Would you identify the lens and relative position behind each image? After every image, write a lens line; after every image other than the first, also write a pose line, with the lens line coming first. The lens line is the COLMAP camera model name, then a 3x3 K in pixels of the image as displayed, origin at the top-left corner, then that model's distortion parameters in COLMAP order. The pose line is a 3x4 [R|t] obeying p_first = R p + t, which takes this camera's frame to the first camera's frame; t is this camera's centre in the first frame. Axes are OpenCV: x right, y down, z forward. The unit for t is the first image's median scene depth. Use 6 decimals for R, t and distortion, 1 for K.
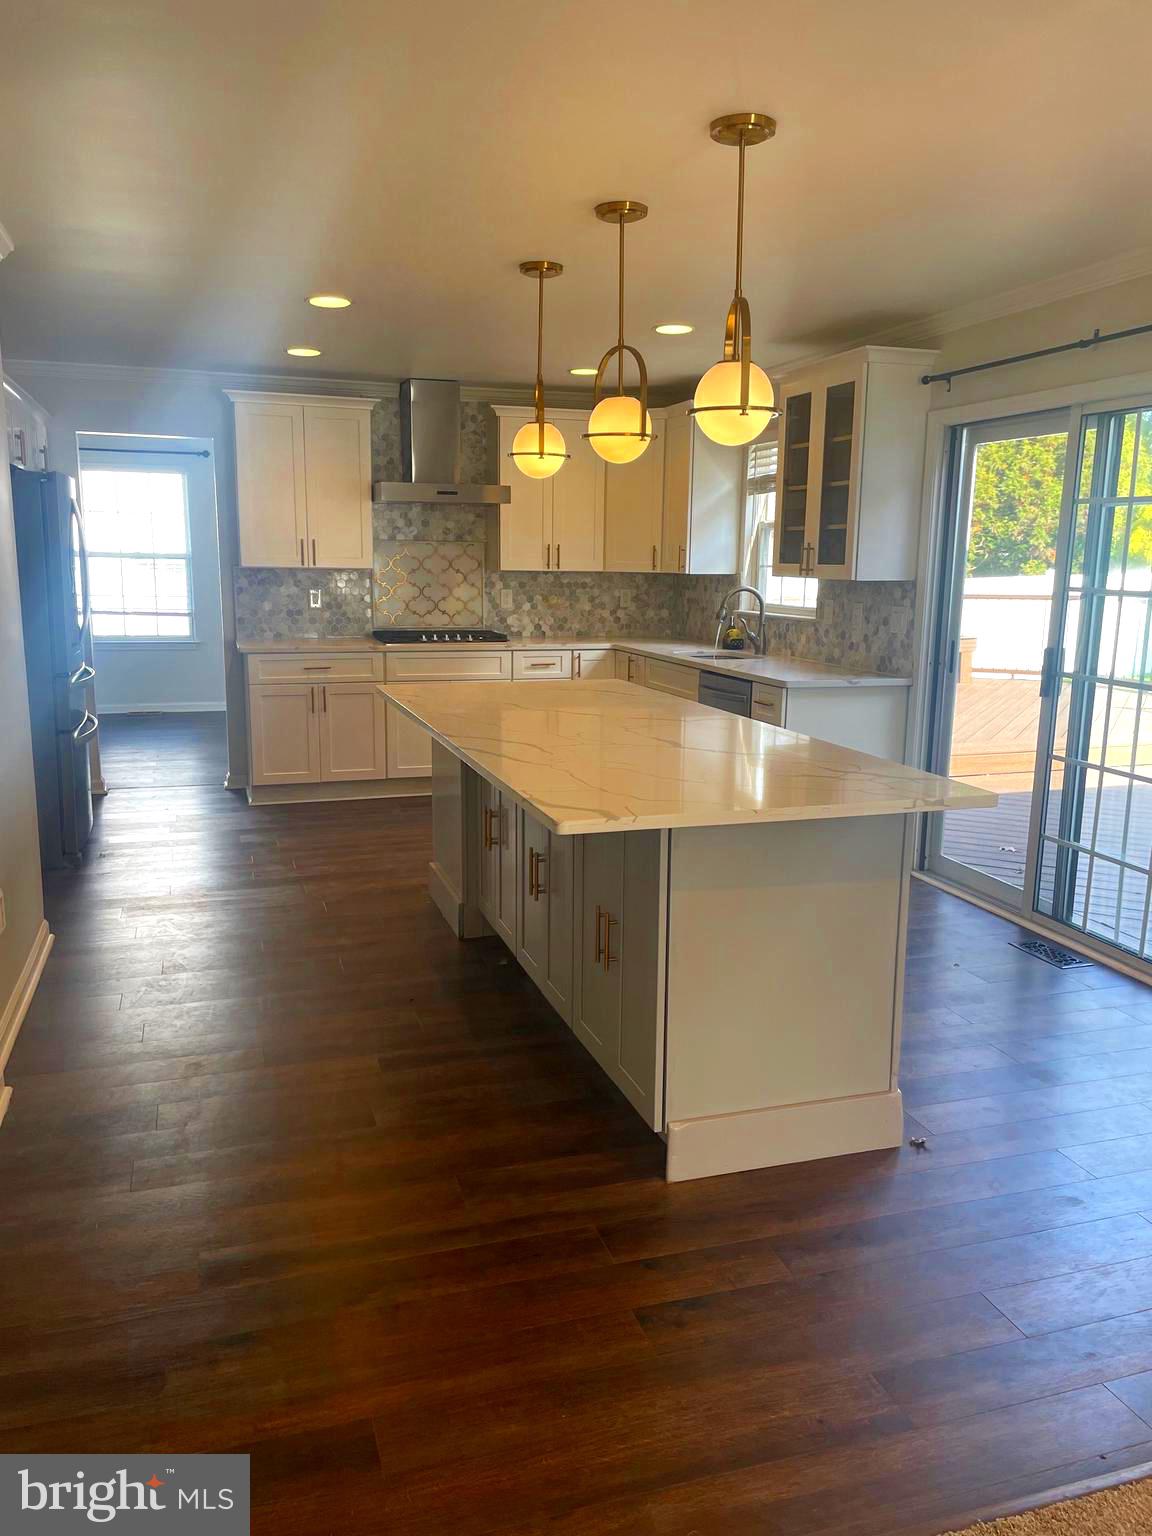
lens RADIAL K [[1154.5, 0, 568.2], [0, 1154.5, 777.1], [0, 0, 1]] dist [0.093621, -0.127677]
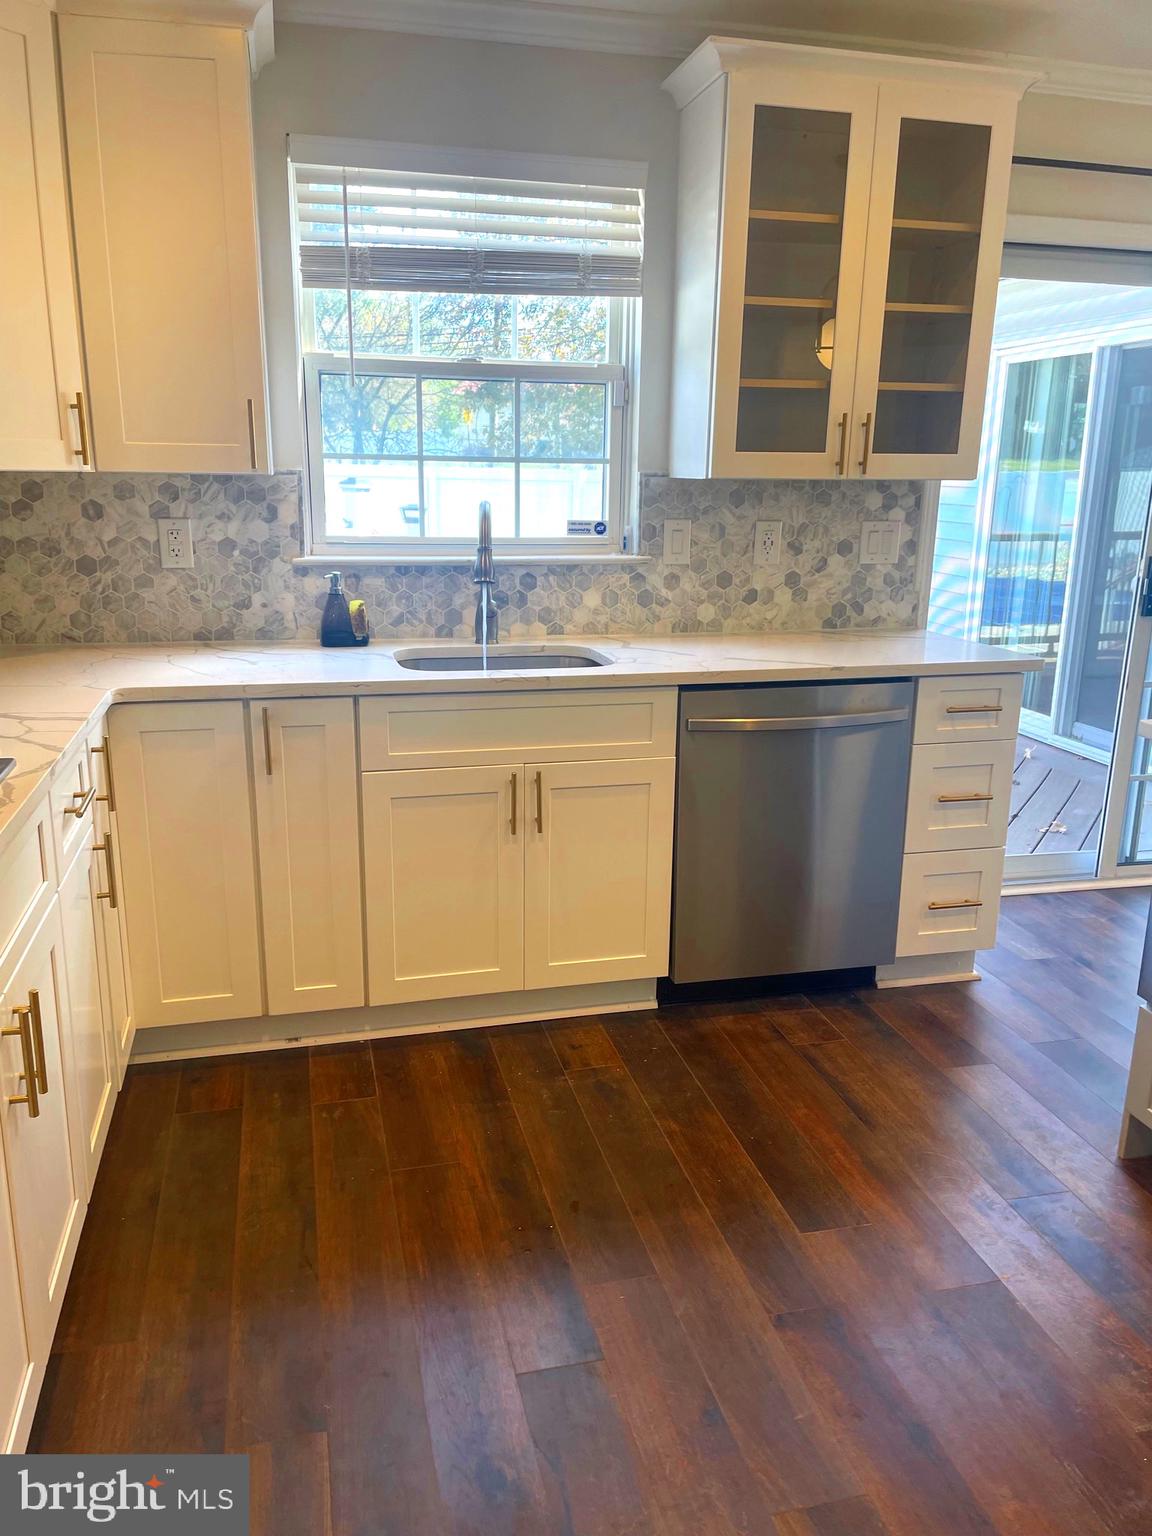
lens RADIAL K [[1154.5, 0, 568.2], [0, 1154.5, 777.1], [0, 0, 1]] dist [0.093621, -0.127677]
pose [[0.079240, -0.263017, 0.961532, -0.362850], [0.179282, 0.952597, 0.245798, -0.192140], [-0.980601, 0.152908, 0.122638, 1.063951]]
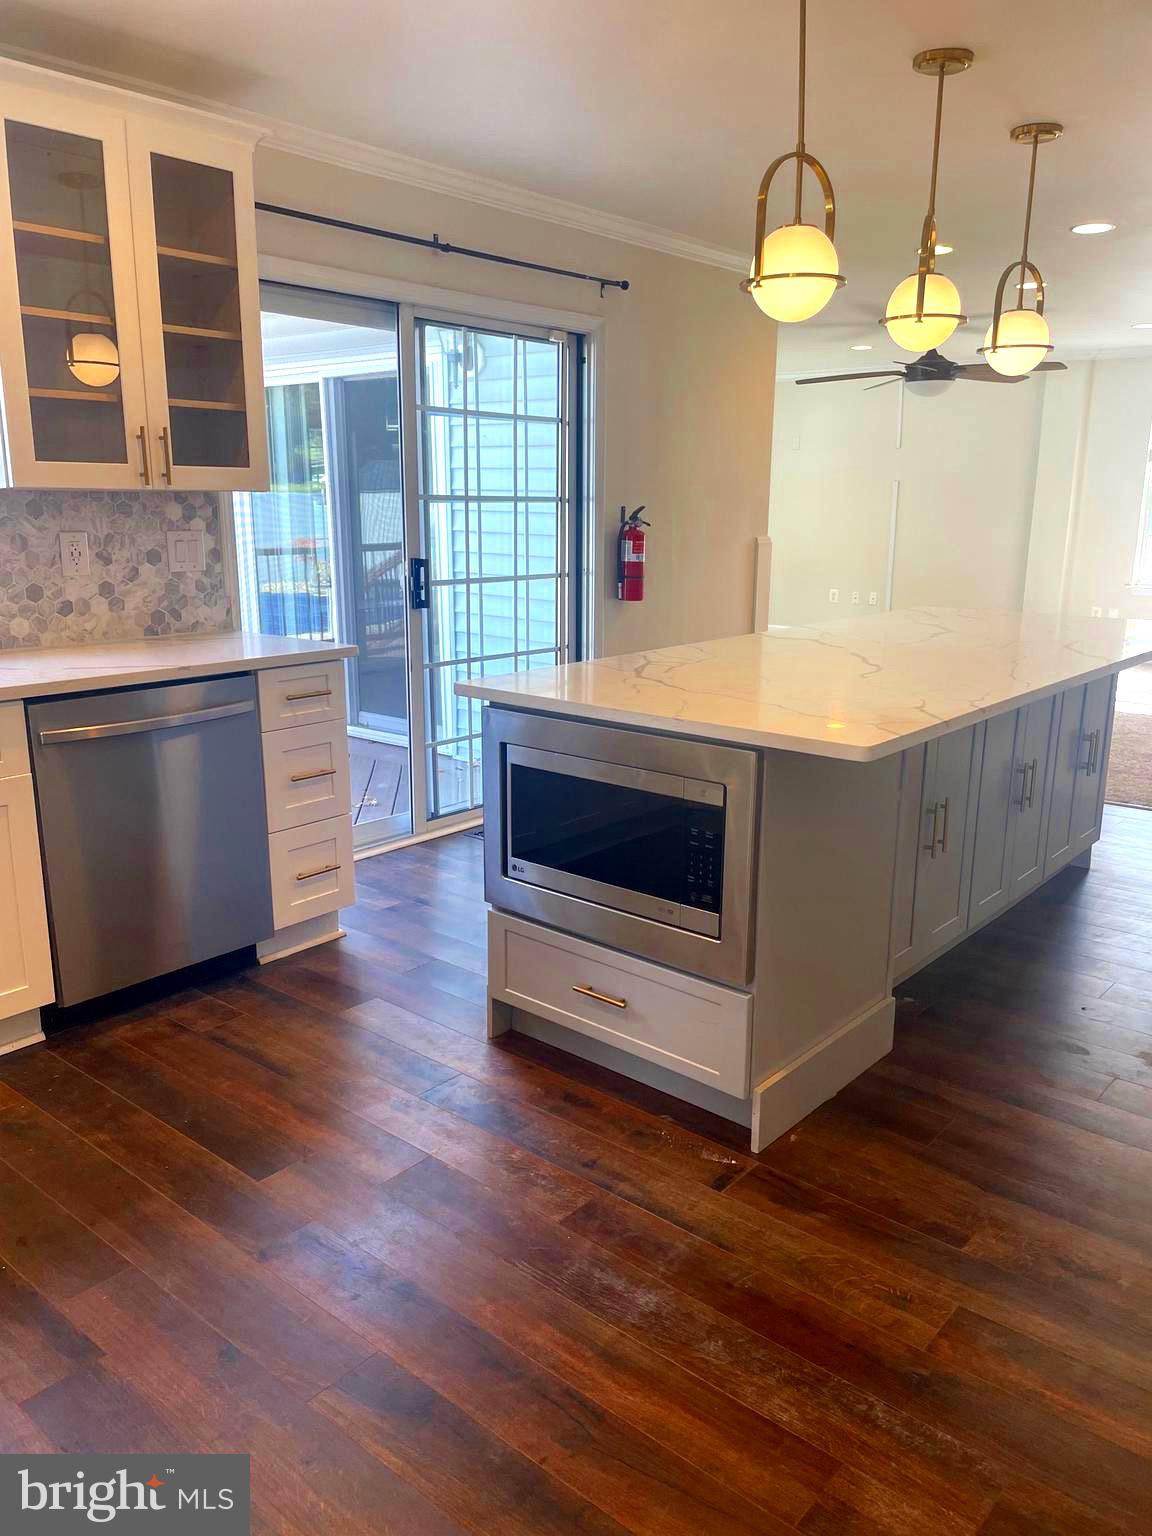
lens RADIAL K [[1154.5, 0, 568.2], [0, 1154.5, 777.1], [0, 0, 1]] dist [0.093621, -0.127677]
pose [[-0.520703, -0.210225, 0.827450, -0.397207], [0.154588, 0.929971, 0.333553, -0.195987], [-0.839625, 0.301596, -0.451740, 1.111162]]
